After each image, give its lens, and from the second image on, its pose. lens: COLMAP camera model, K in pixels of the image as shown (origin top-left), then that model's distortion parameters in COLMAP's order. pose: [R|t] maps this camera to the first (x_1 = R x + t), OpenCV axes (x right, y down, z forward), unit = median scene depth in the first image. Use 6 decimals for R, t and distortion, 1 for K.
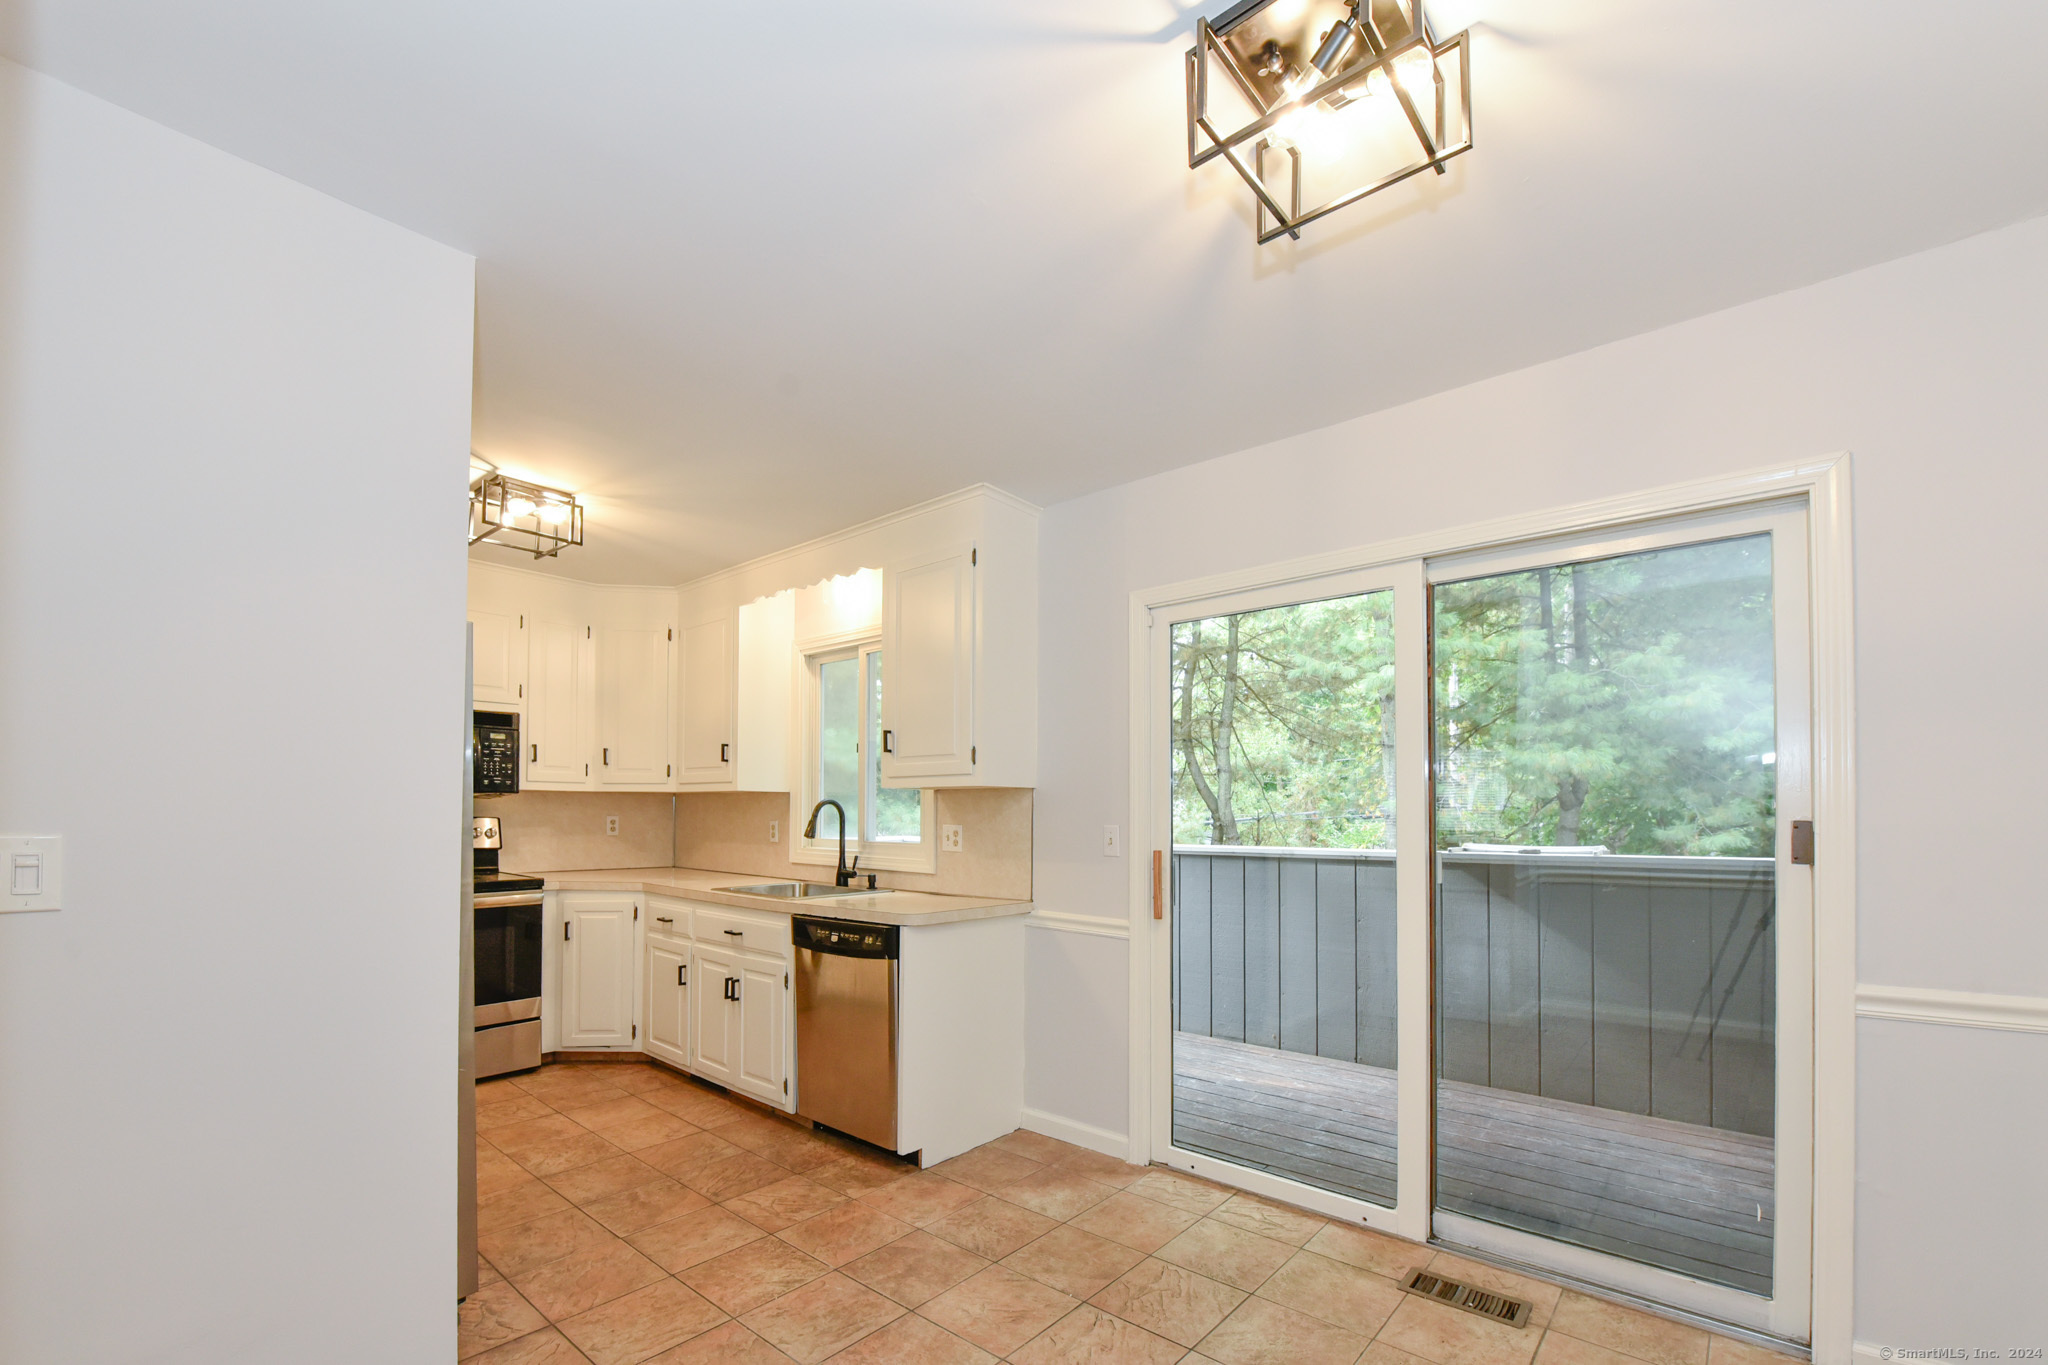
lens RADIAL K [[865.3, 0, 1064.1], [0, 865.3, 789.5], [0, 0, 1]] dist [-0.023740, -0.000418]
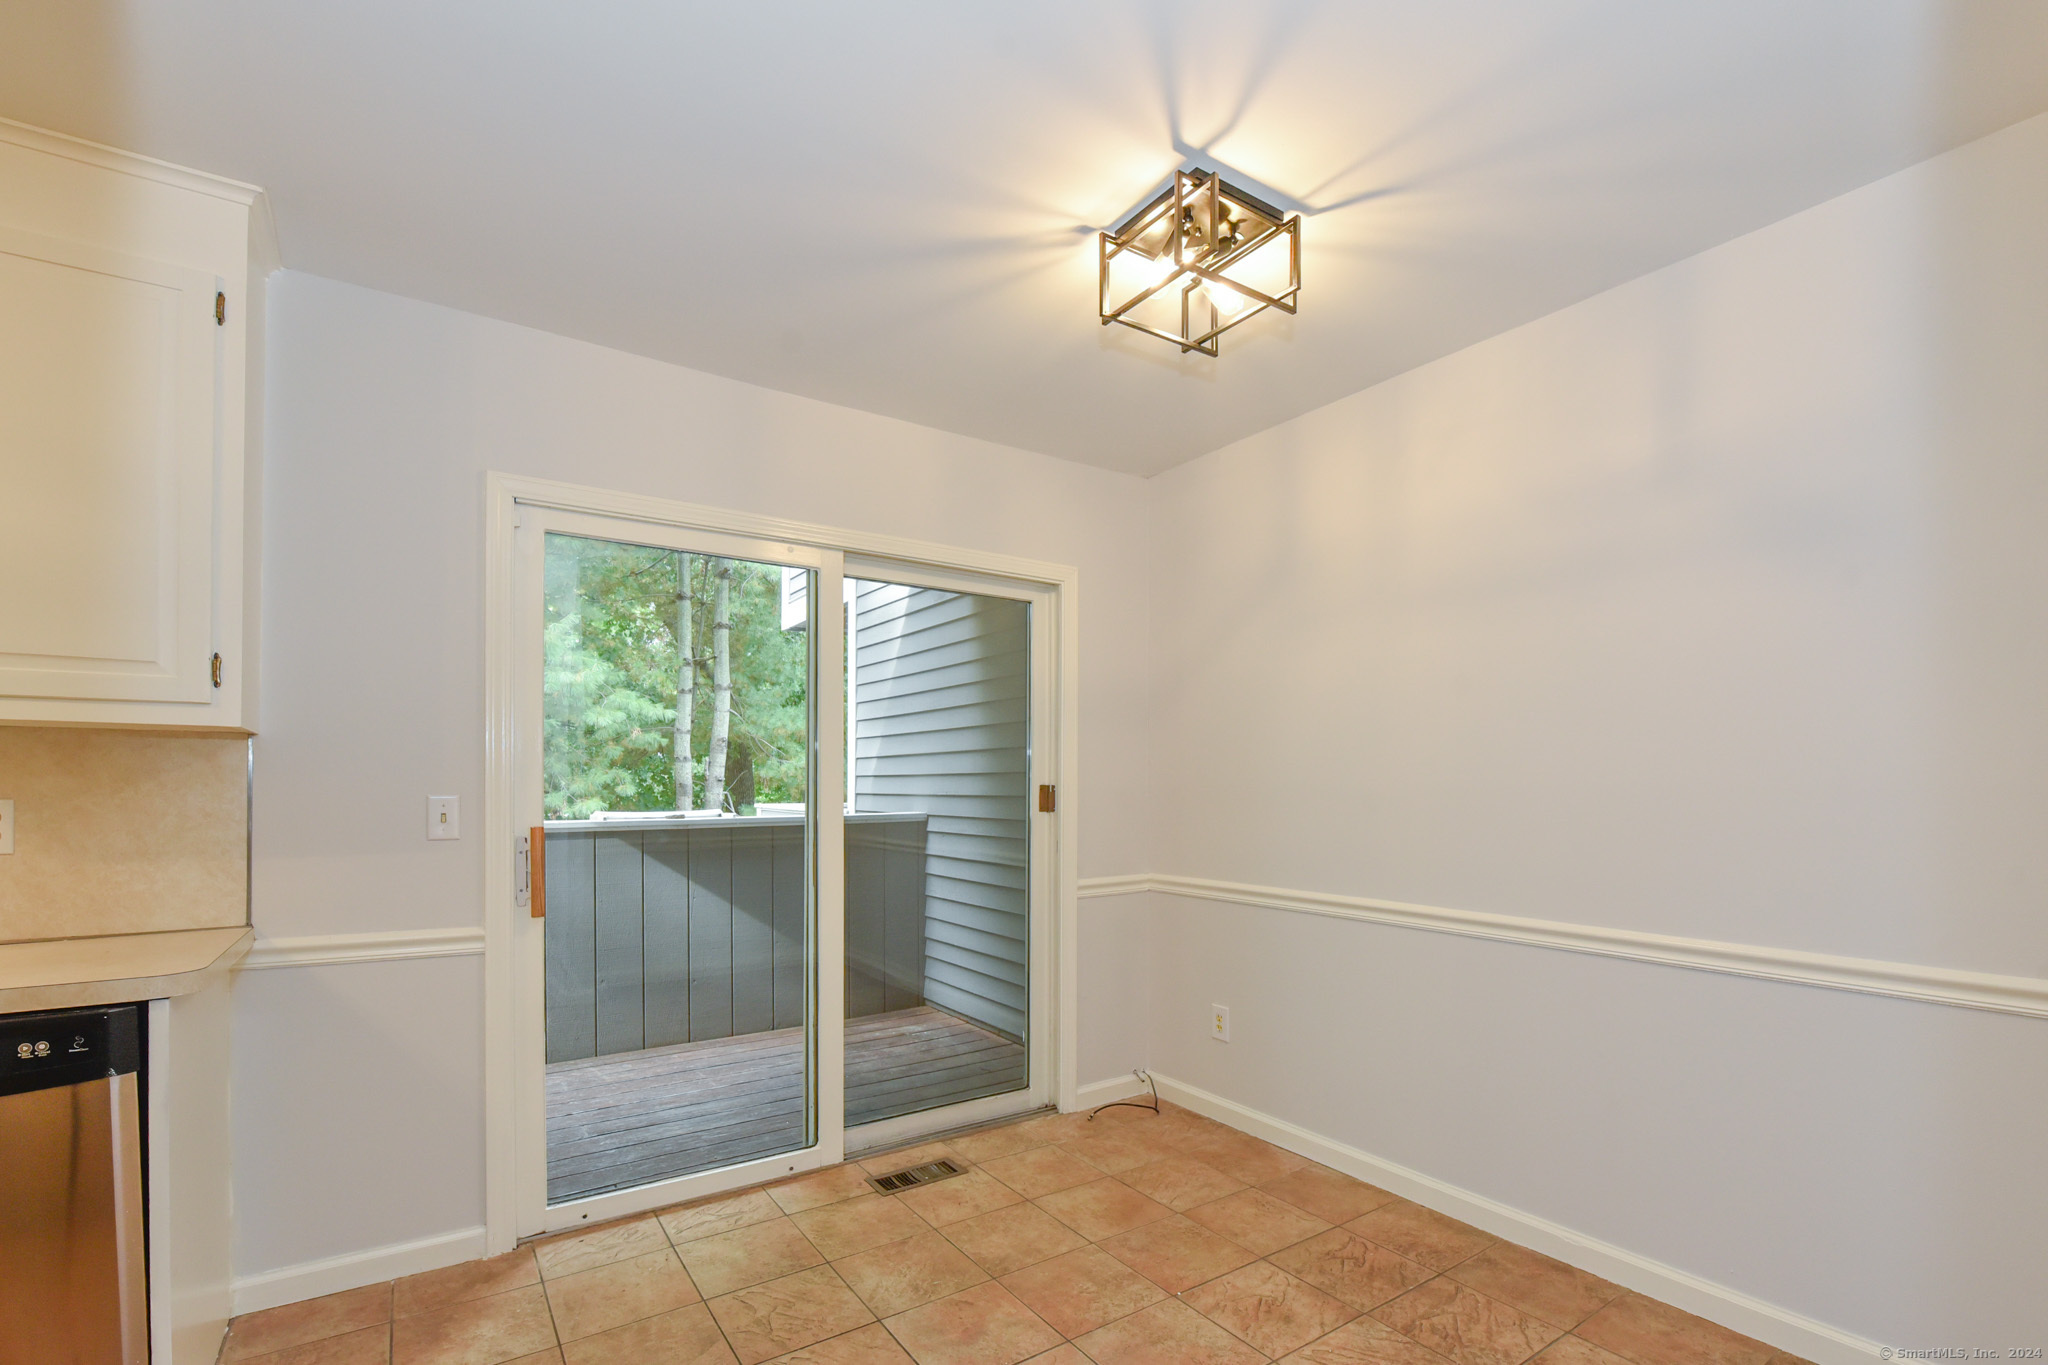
lens RADIAL K [[898.2, 0, 1021.0], [0, 898.2, 774.1], [0, 0, 1]] dist [-0.019812, -0.000006]
pose [[0.283681, 0.010211, 0.958864, -0.534253], [-0.027580, 0.999617, -0.002486, 0.014307], [-0.958522, -0.025740, 0.283854, 0.378233]]
